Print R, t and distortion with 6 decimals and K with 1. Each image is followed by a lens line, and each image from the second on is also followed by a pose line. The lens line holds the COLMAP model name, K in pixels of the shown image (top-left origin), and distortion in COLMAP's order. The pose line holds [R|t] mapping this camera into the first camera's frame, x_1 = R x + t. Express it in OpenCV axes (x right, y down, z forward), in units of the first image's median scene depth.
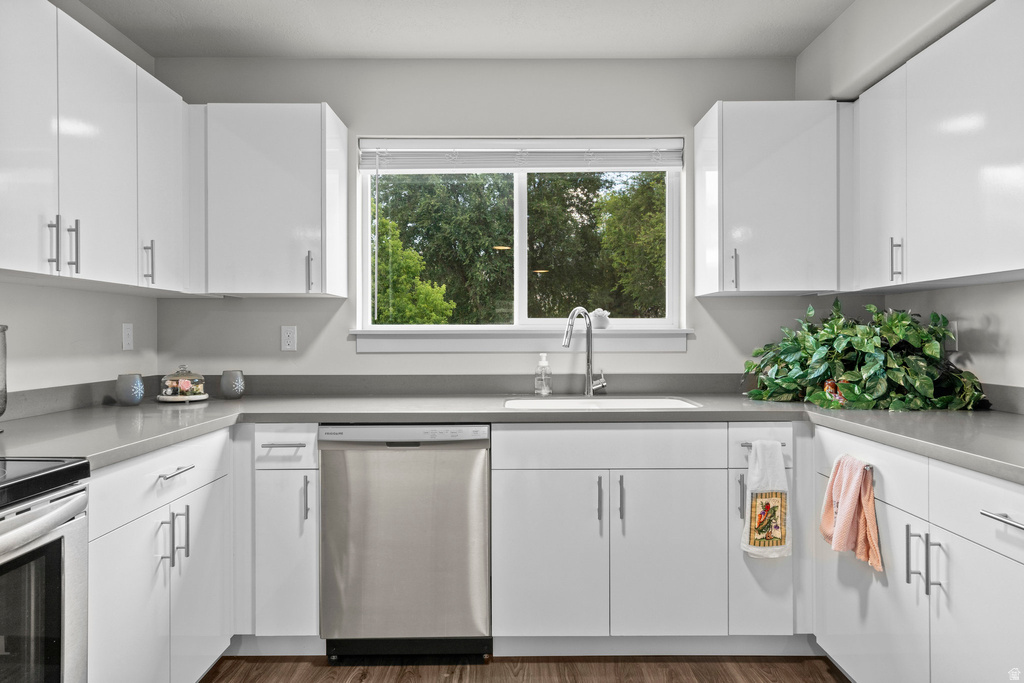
lens RADIAL K [[642.2, 0, 514.8], [0, 642.2, 338.4], [0, 0, 1]] dist [0.007408, 0.001260]
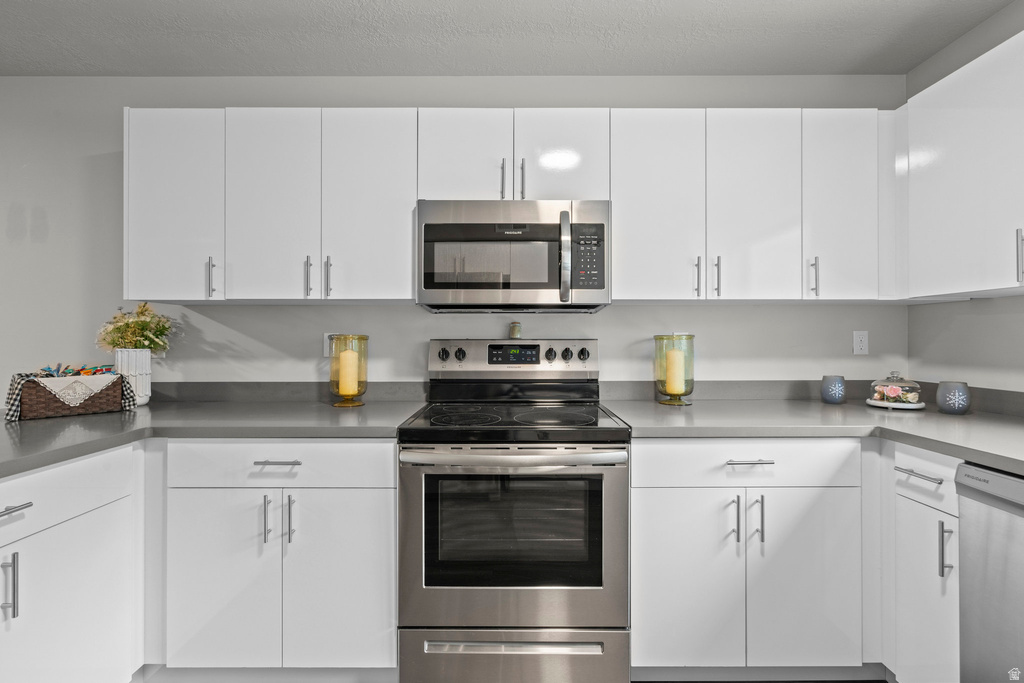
lens RADIAL K [[466.5, 0, 511.7], [0, 466.5, 340.3], [0, 0, 1]] dist [-0.002379, 0.000586]
pose [[-0.002982, 0.001072, -0.999995, 0.230887], [-0.005029, 0.999987, 0.001087, -0.005469], [0.999983, 0.005032, -0.002977, 0.447264]]
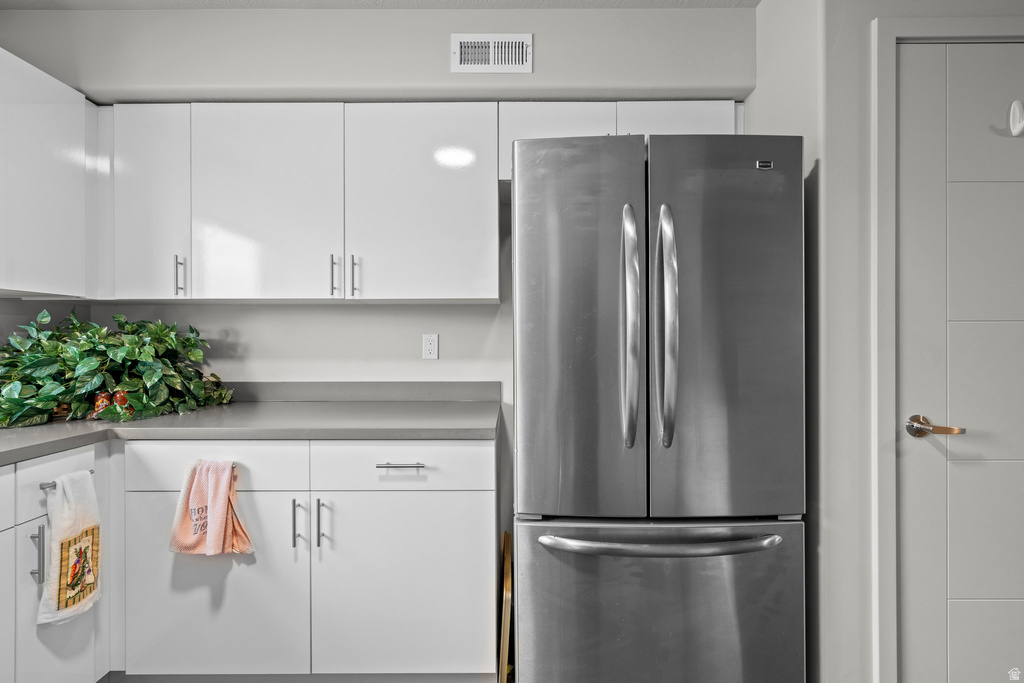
lens RADIAL K [[466.5, 0, 511.7], [0, 466.5, 340.3], [0, 0, 1]] dist [-0.002379, 0.000586]
pose [[0.003710, 0.005614, 0.999977, -0.190296], [0.007963, 0.999952, -0.005643, -0.003099], [-0.999961, 0.007984, 0.003665, 0.403398]]
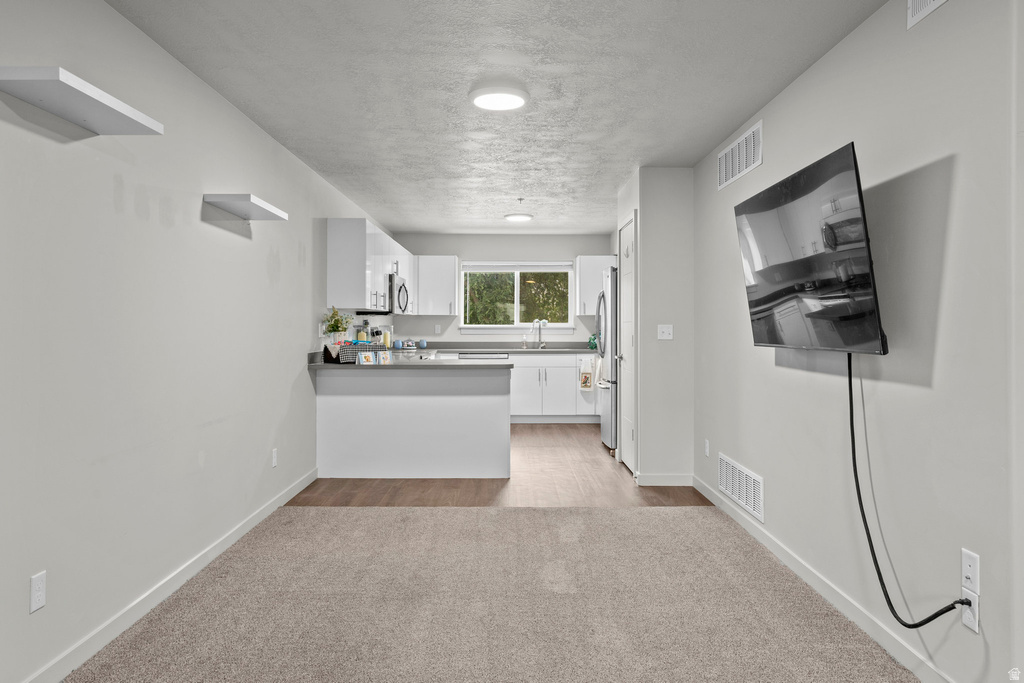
lens RADIAL K [[699.2, 0, 512.0], [0, 699.2, 341.5], [0, 0, 1]] dist [0.004038, 0.000273]
pose [[0.999983, 0.004014, 0.004260, -0.032228], [-0.004074, 0.999894, 0.013989, 0.011386], [-0.004203, -0.014006, 0.999893, -2.647458]]
